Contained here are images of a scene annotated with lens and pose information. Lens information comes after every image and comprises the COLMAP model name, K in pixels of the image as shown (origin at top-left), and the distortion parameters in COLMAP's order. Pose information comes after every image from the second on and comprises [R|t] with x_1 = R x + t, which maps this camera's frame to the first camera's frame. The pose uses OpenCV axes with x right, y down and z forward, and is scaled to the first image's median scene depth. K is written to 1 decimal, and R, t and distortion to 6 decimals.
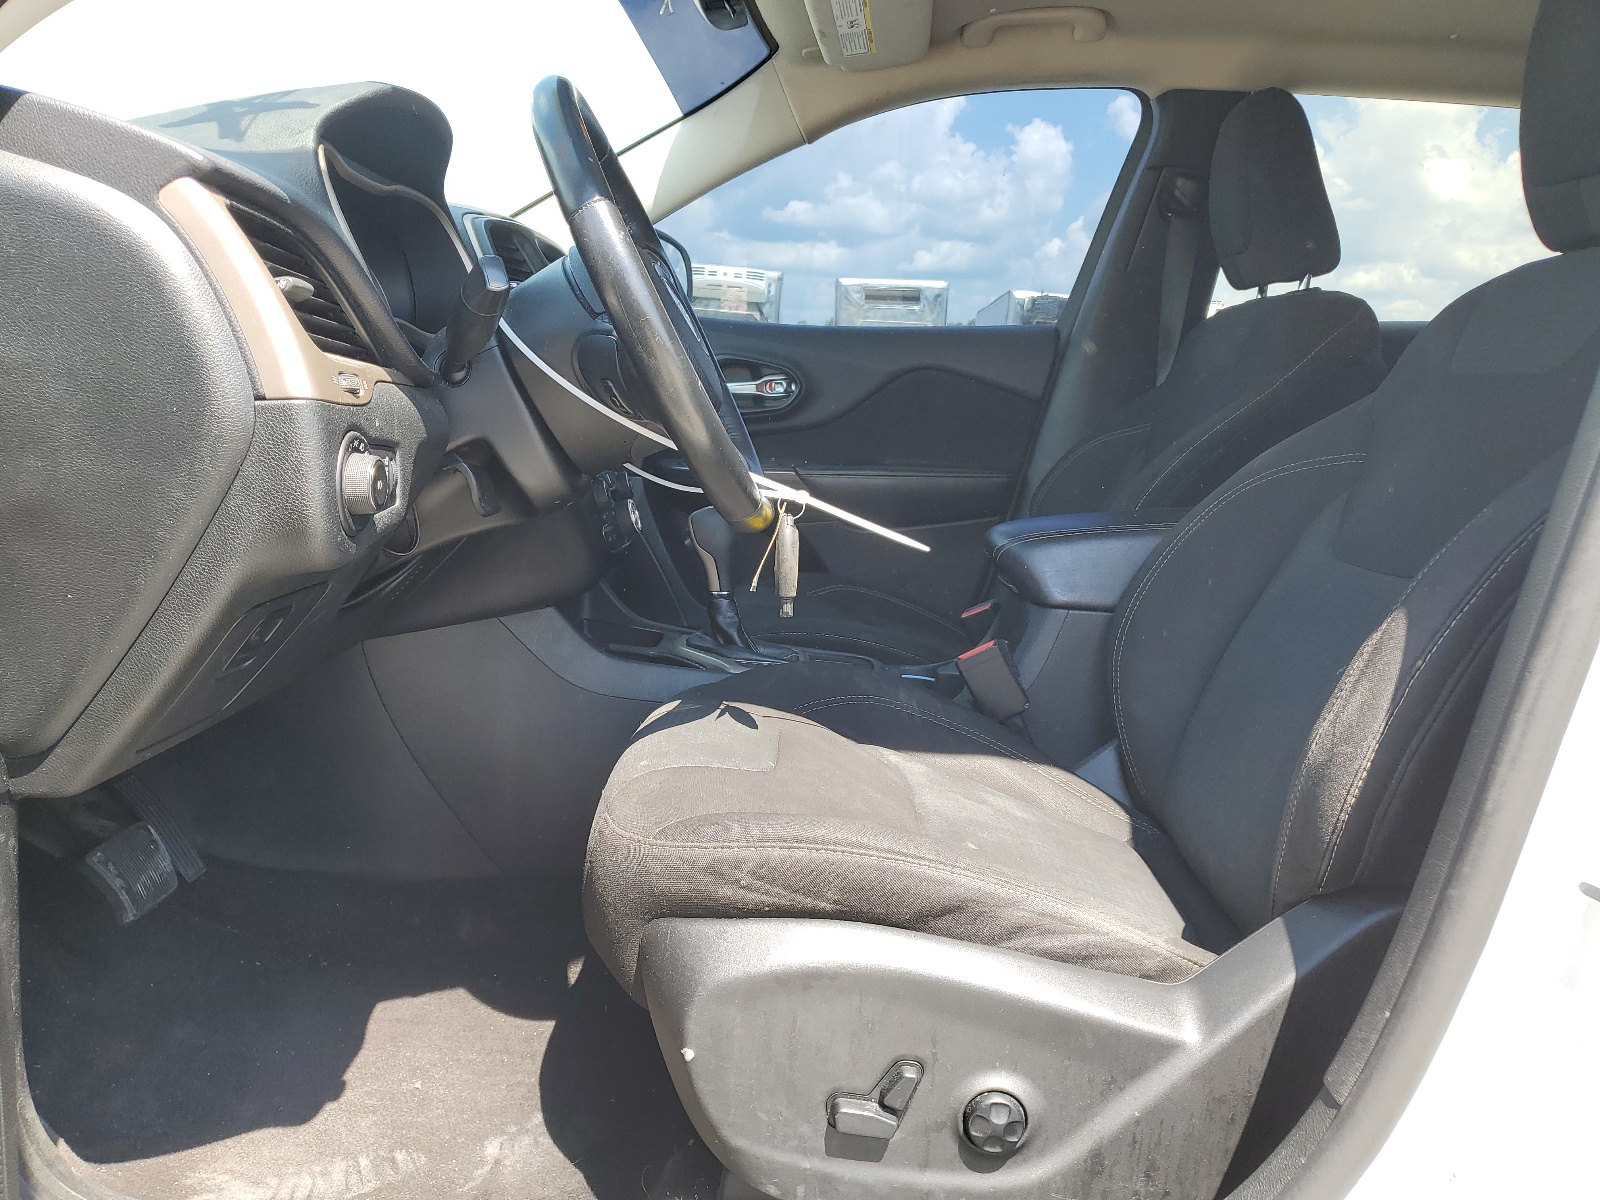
lens RADIAL K [[1205.2, 0, 800.1], [0, 1205.2, 530.2], [0, 0, 1]] dist [0.011485, 0.005837]
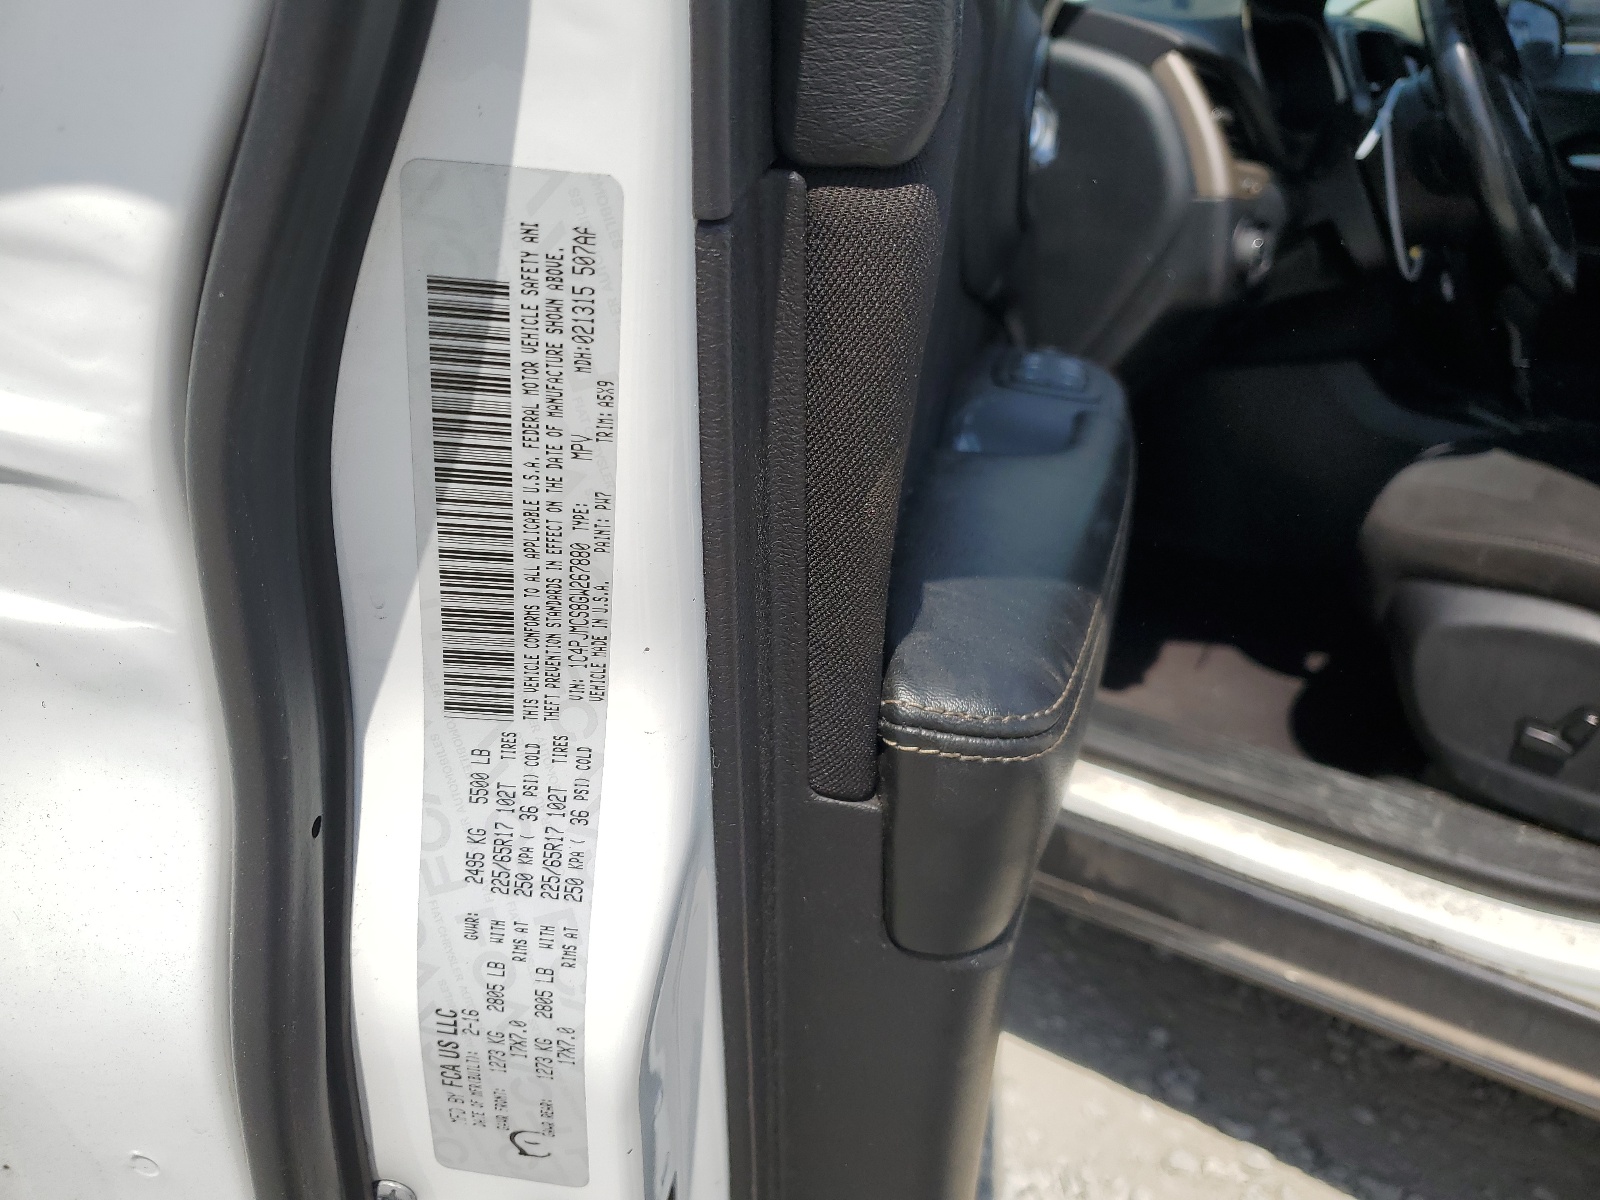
lens RADIAL K [[1205.2, 0, 800.1], [0, 1205.2, 530.2], [0, 0, 1]] dist [0.011485, 0.005837]
pose [[0.807700, 0.185008, -0.559815, 0.093001], [-0.072947, 0.973555, 0.216493, 0.014468], [0.585064, -0.134024, 0.799836, -0.553966]]
